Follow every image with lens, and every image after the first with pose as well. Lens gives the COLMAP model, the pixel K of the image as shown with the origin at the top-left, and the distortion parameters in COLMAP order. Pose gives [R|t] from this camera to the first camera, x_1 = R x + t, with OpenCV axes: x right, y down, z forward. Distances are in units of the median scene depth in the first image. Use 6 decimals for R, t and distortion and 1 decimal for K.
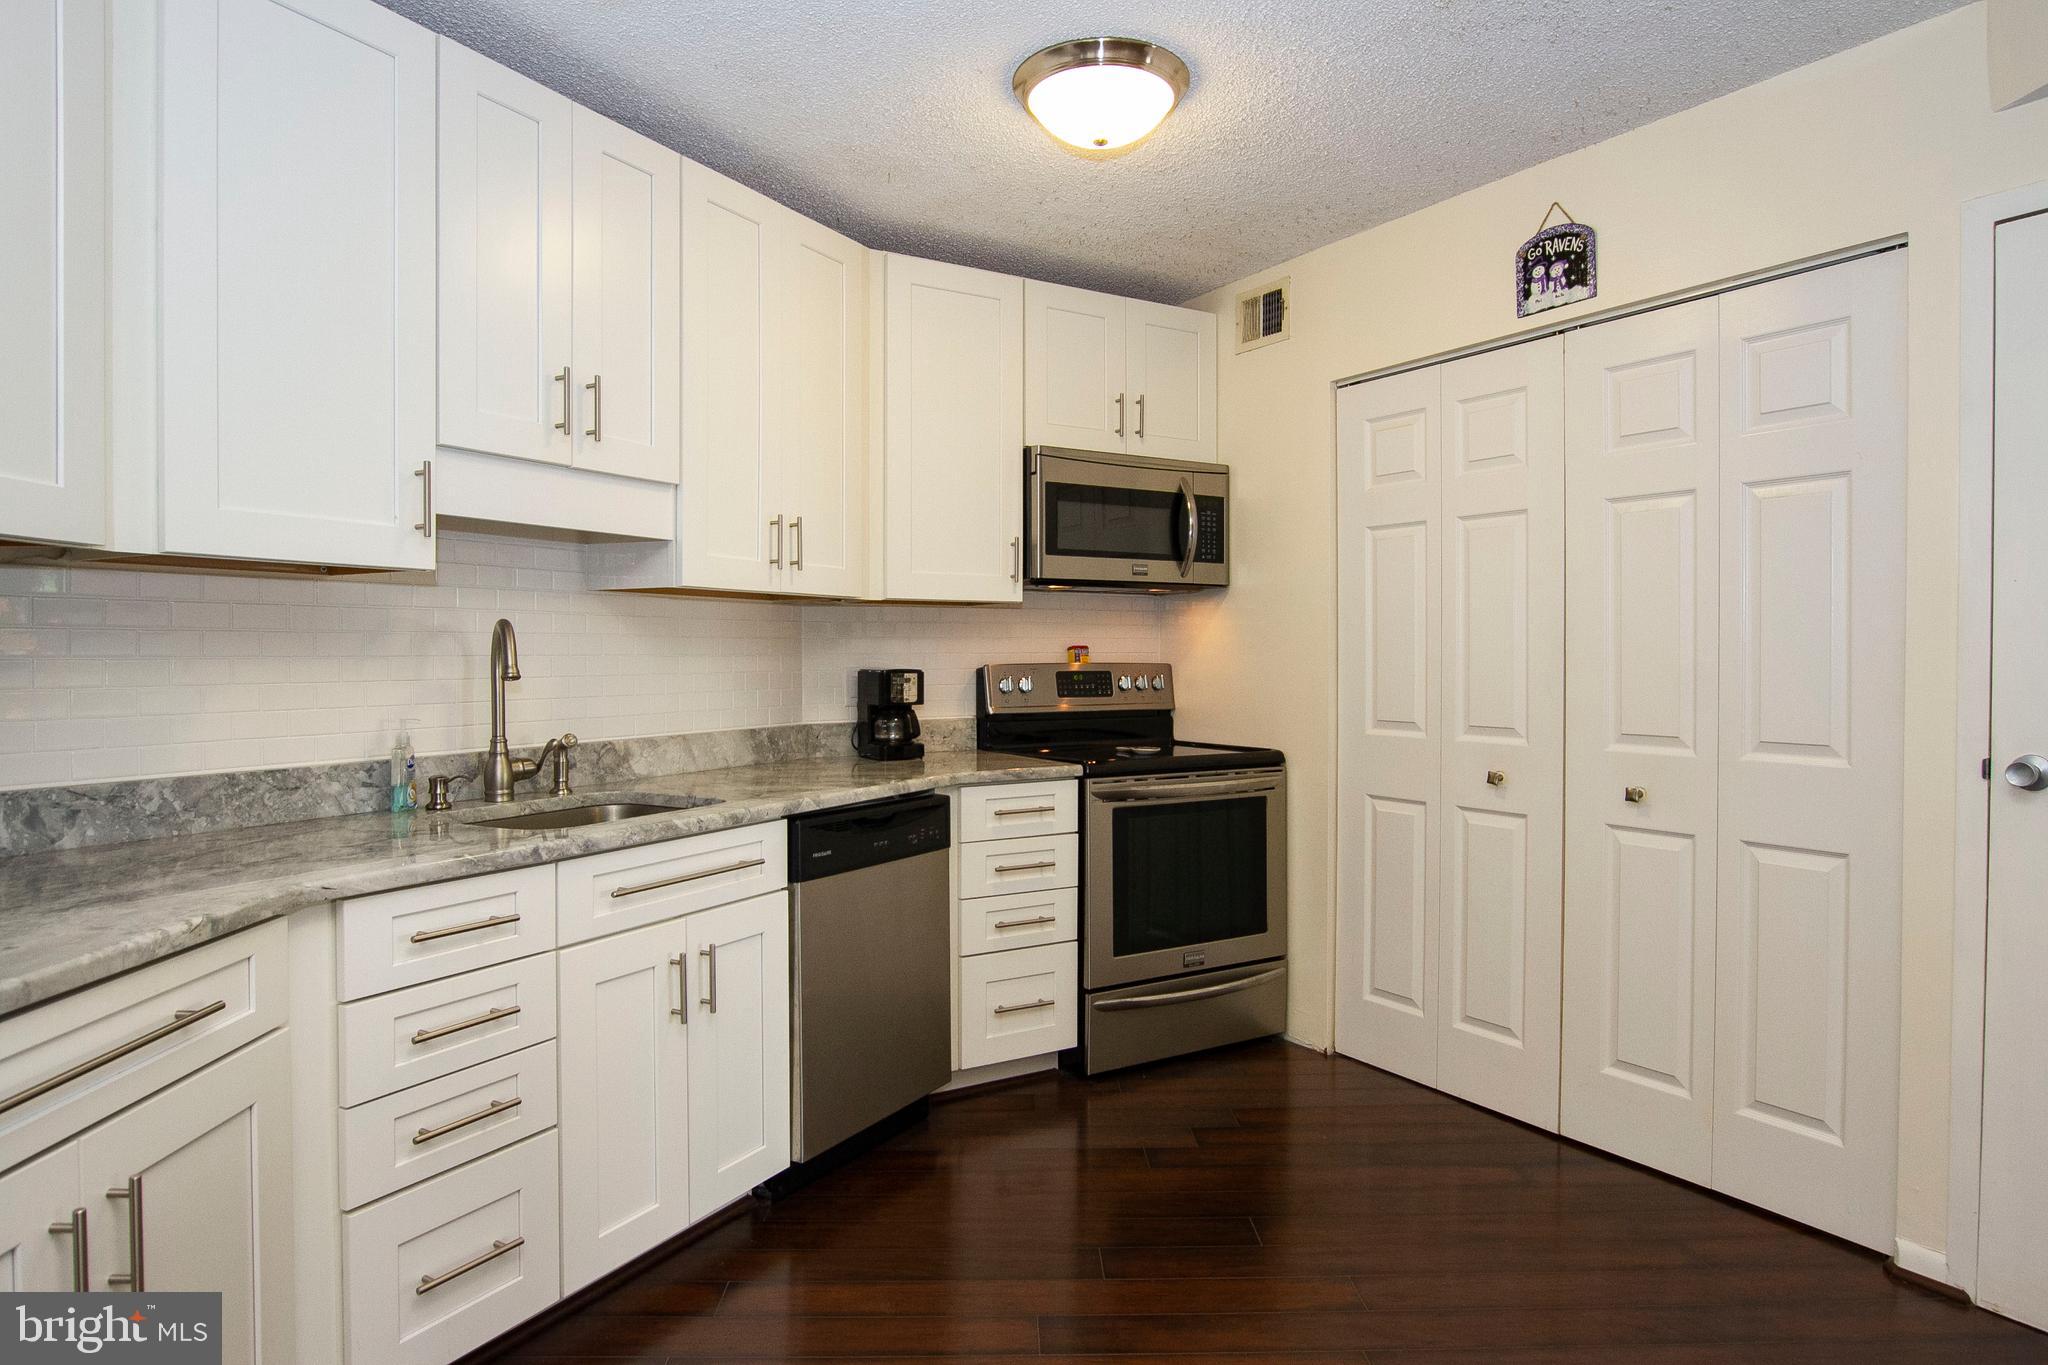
lens RADIAL K [[1209.2, 0, 983.7], [0, 1209.2, 676.0], [0, 0, 1]] dist [-0.011120, 0.000507]
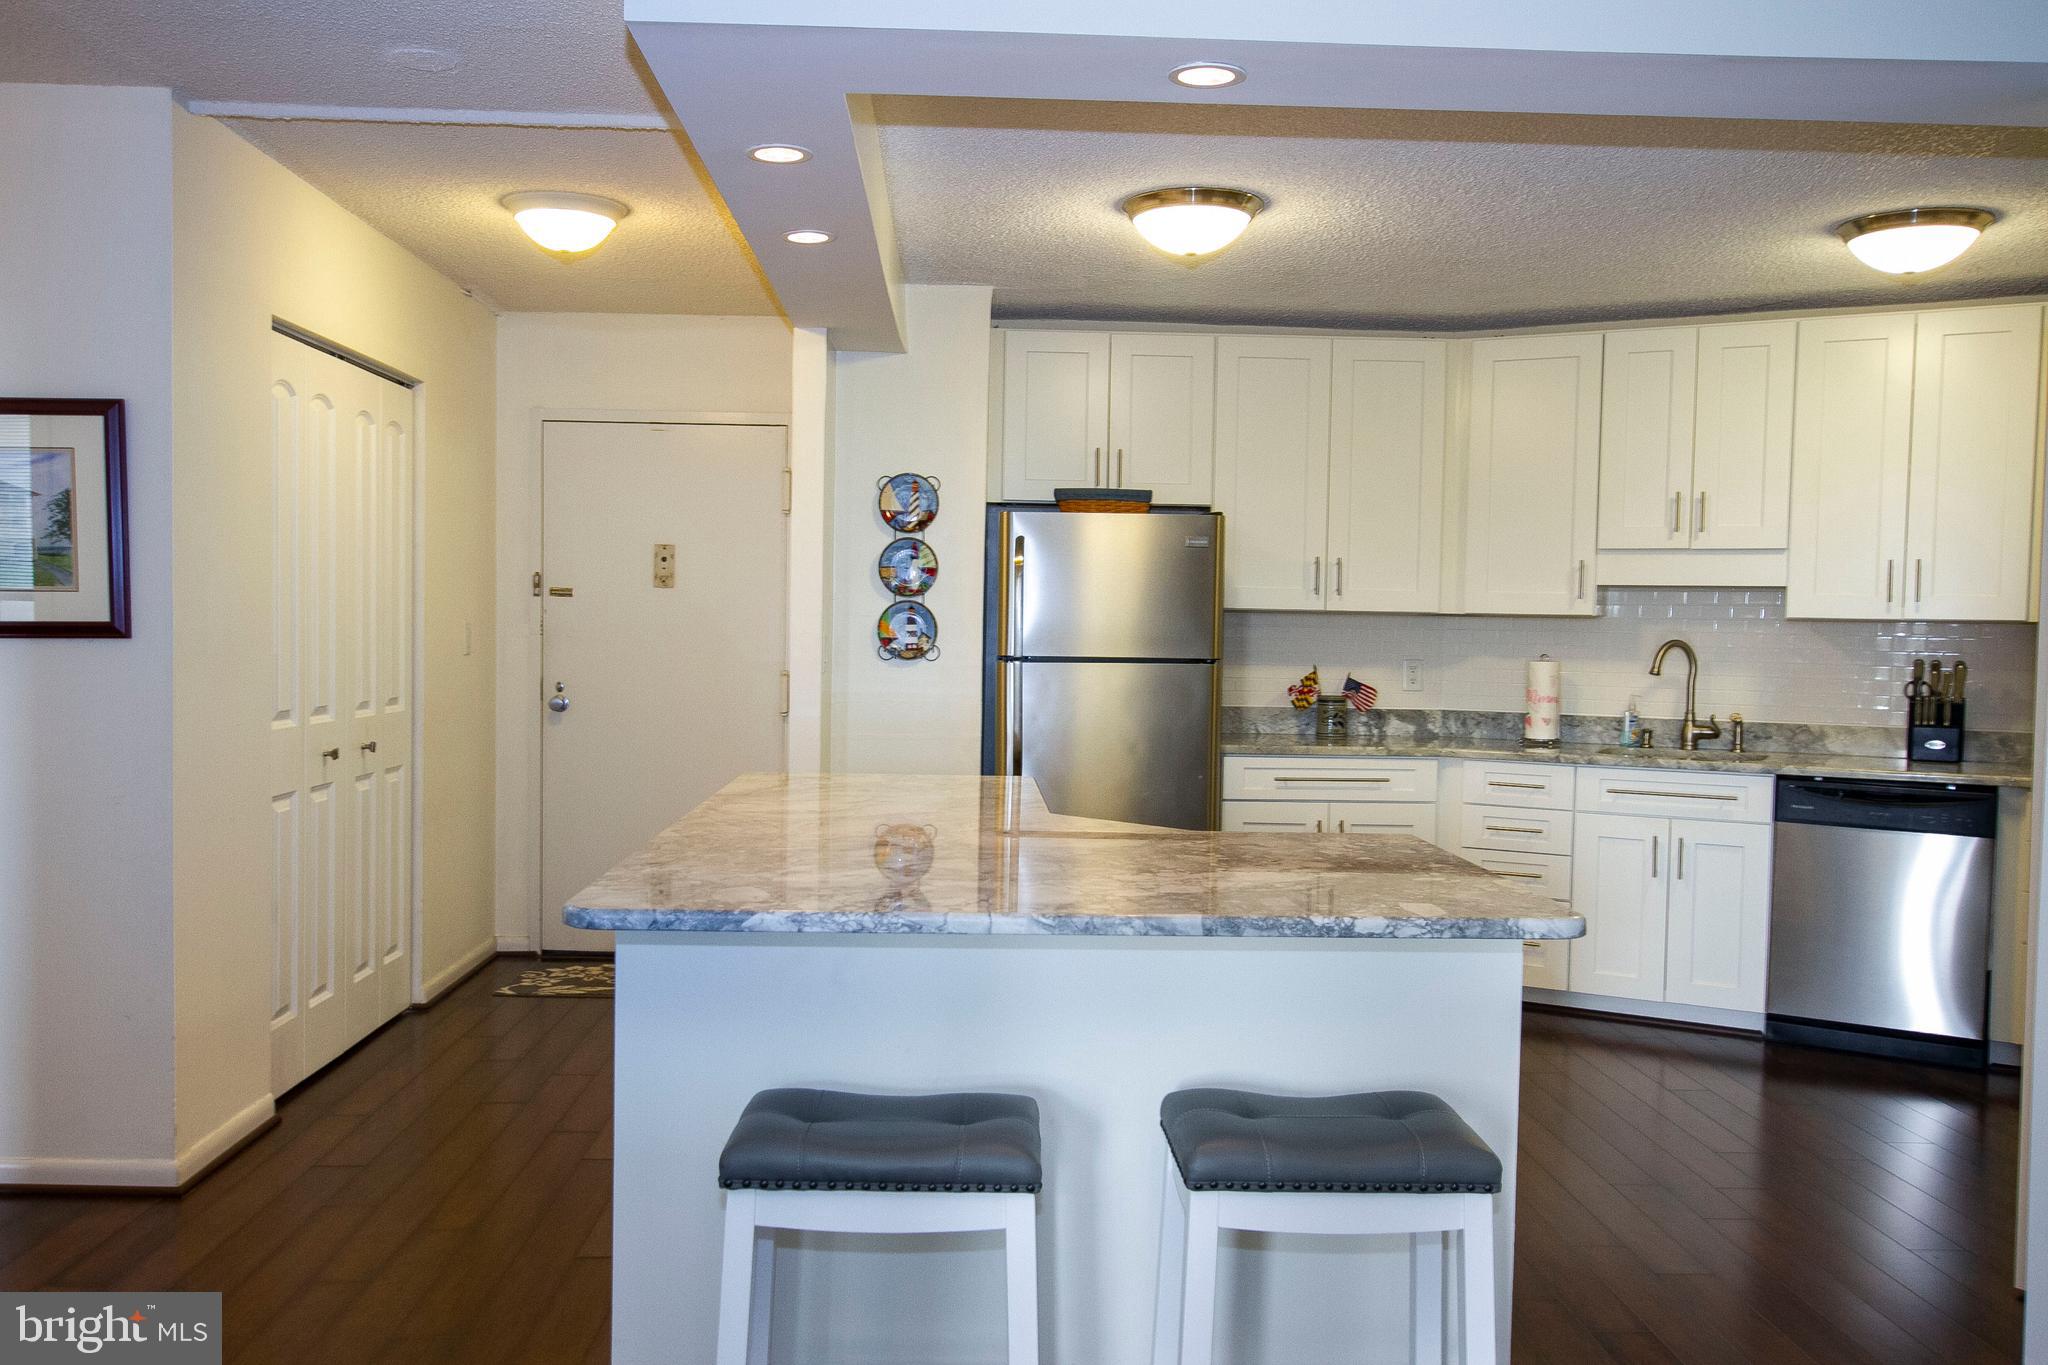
lens RADIAL K [[1682.5, 0, 1027.8], [0, 1682.5, 693.3], [0, 0, 1]] dist [-0.002402, 0.041638]
pose [[0.030417, 0.043731, -0.998580, 1.581602], [-0.039526, 0.998314, 0.042515, -0.029988], [0.998755, 0.038177, 0.032094, 0.015682]]
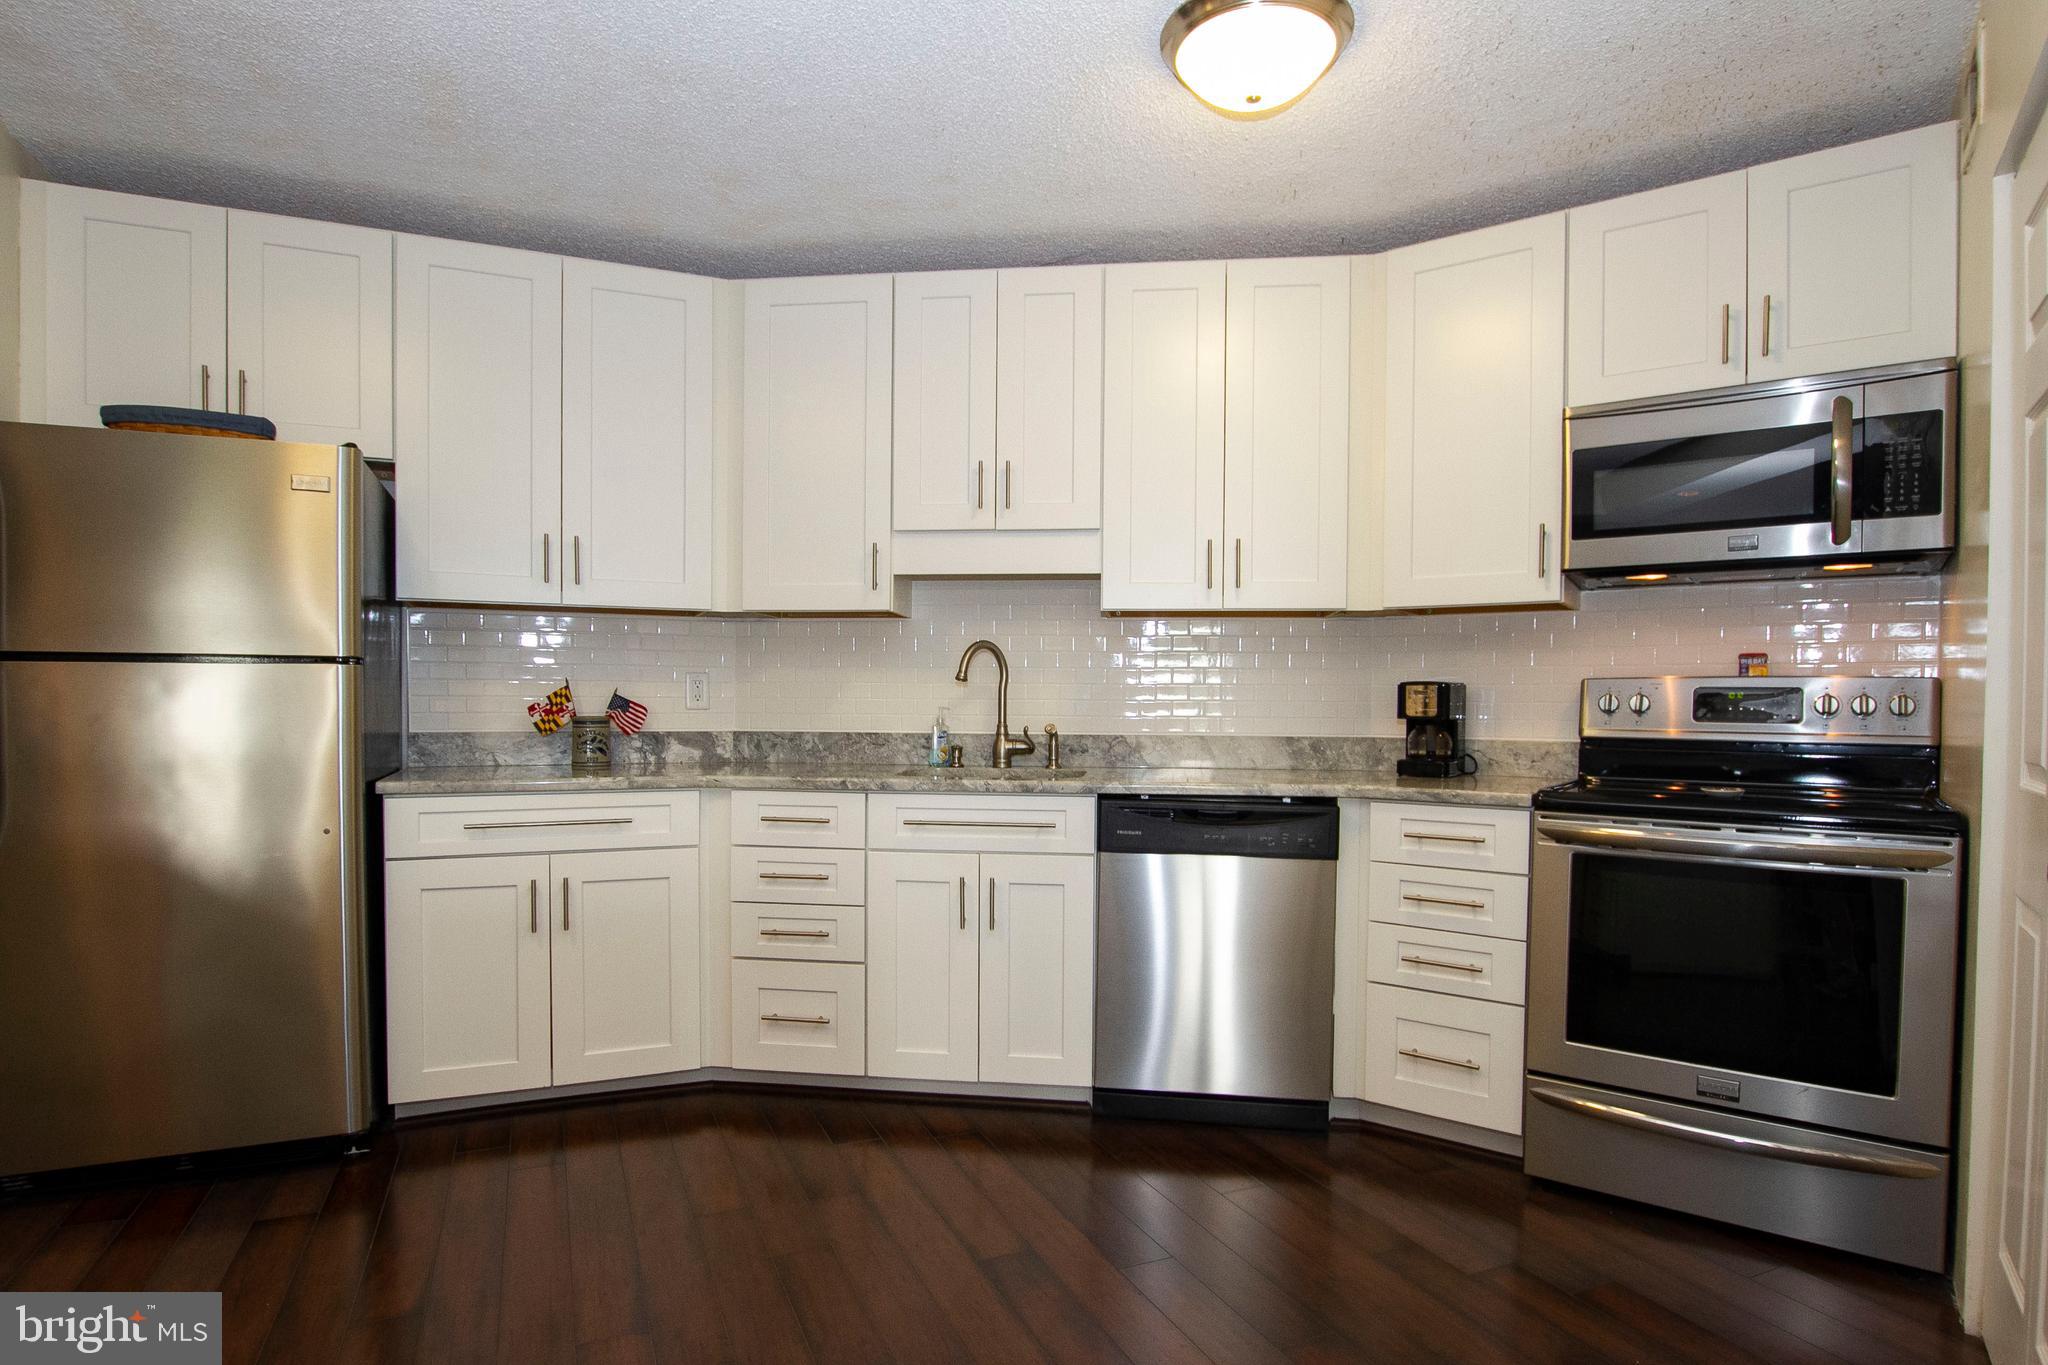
lens RADIAL K [[1079.4, 0, 1017.7], [0, 1079.4, 725.0], [0, 0, 1]] dist [-0.016312, 0.002488]
pose [[0.390403, 0.023470, -0.920345, 0.669284], [-0.027476, 0.999527, 0.013834, 0.029363], [0.920234, 0.019886, 0.390863, 0.433161]]
